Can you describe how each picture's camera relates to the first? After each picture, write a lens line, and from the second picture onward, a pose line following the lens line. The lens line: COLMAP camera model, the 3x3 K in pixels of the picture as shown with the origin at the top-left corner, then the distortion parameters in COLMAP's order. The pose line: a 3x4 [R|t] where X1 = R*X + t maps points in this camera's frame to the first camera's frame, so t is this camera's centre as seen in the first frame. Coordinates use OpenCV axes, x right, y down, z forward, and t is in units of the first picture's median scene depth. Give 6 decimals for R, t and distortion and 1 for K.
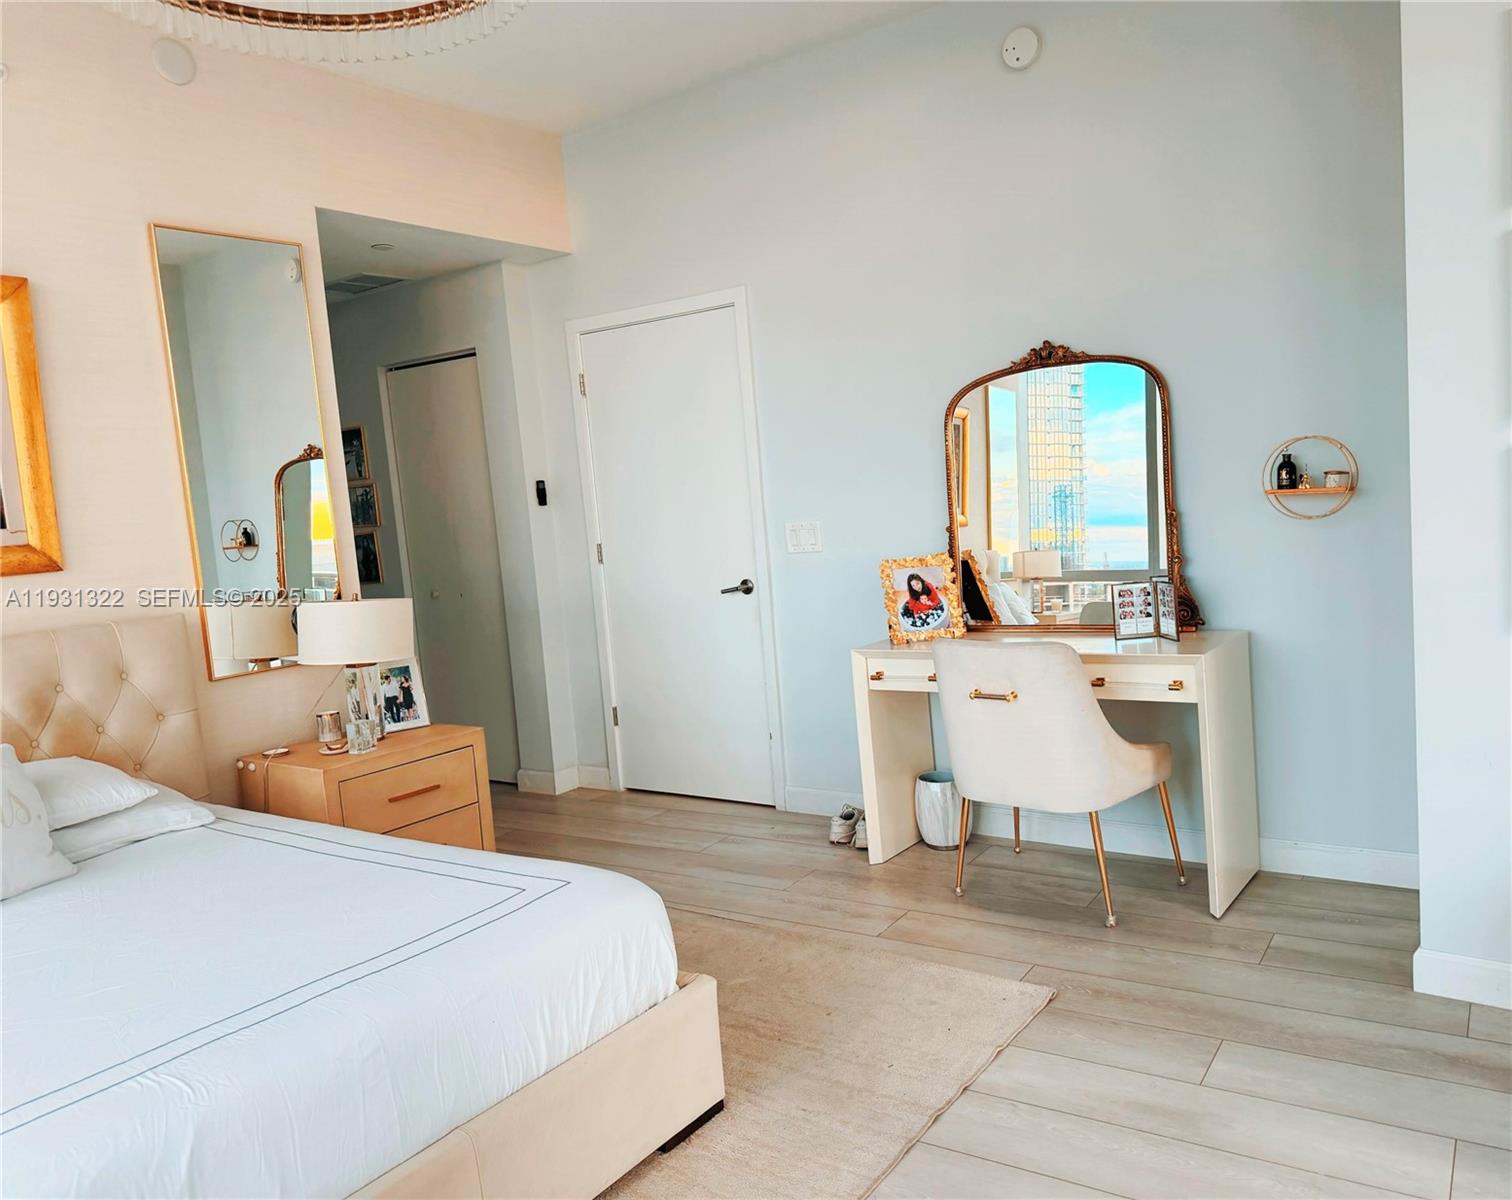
lens RADIAL K [[1134.1, 0, 756.0], [0, 1134.1, 600.0], [0, 0, 1]] dist [-0.002220, -0.001320]
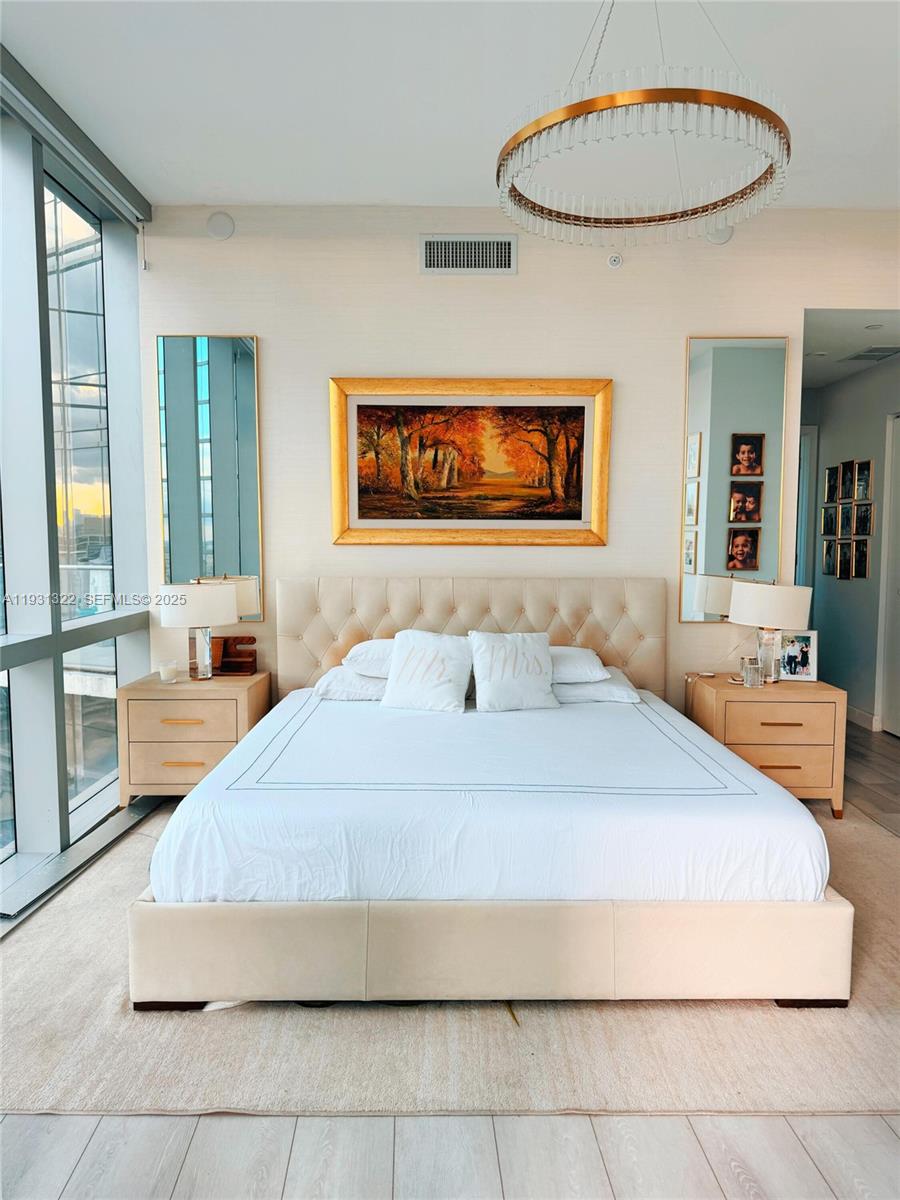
lens RADIAL K [[835.6, 0, 450.0], [0, 835.6, 600.0], [0, 0, 1]] dist [0.087500, -0.129060]
pose [[0.569223, 0.141225, -0.809963, 0.300545], [-0.123069, 0.988674, 0.085895, -0.022891], [0.812920, 0.050788, 0.580157, 0.040773]]
